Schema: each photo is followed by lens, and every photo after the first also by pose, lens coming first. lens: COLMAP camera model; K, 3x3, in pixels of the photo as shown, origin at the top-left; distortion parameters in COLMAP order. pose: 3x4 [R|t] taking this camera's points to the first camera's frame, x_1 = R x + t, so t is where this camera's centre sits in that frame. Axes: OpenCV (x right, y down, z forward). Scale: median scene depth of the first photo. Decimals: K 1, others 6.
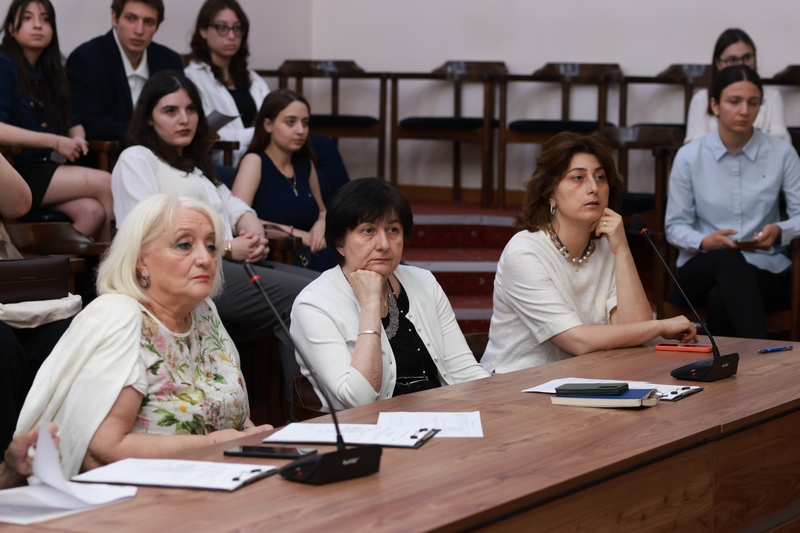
lens RADIAL K [[1665.5, 0, 400.0], [0, 1665.5, 266.5], [0, 0, 1]] dist [-0.003319, -0.029684]
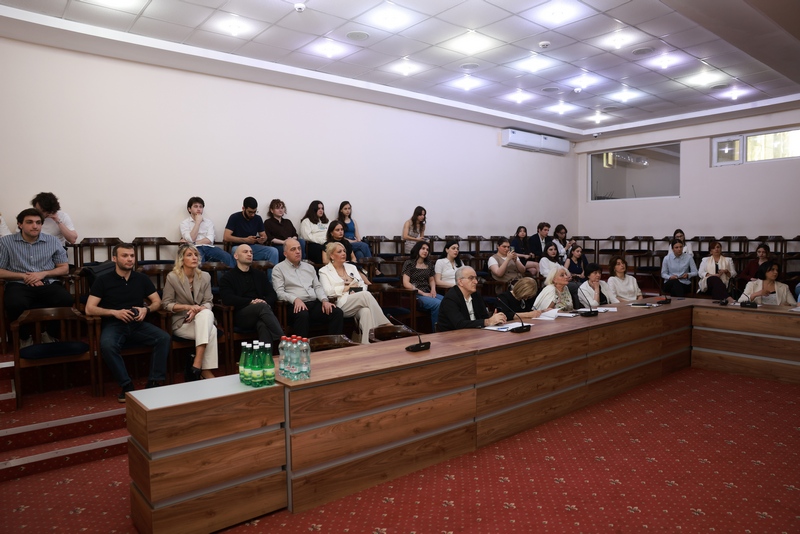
lens RADIAL K [[548.8, 0, 400.0], [0, 548.8, 267.0], [0, 0, 1]] dist [-0.079459, 0.000966]
pose [[0.940904, -0.001199, -0.338672, -0.012249], [-0.013006, 0.999128, -0.039669, 0.024073], [0.338424, 0.041729, 0.940068, -0.608907]]
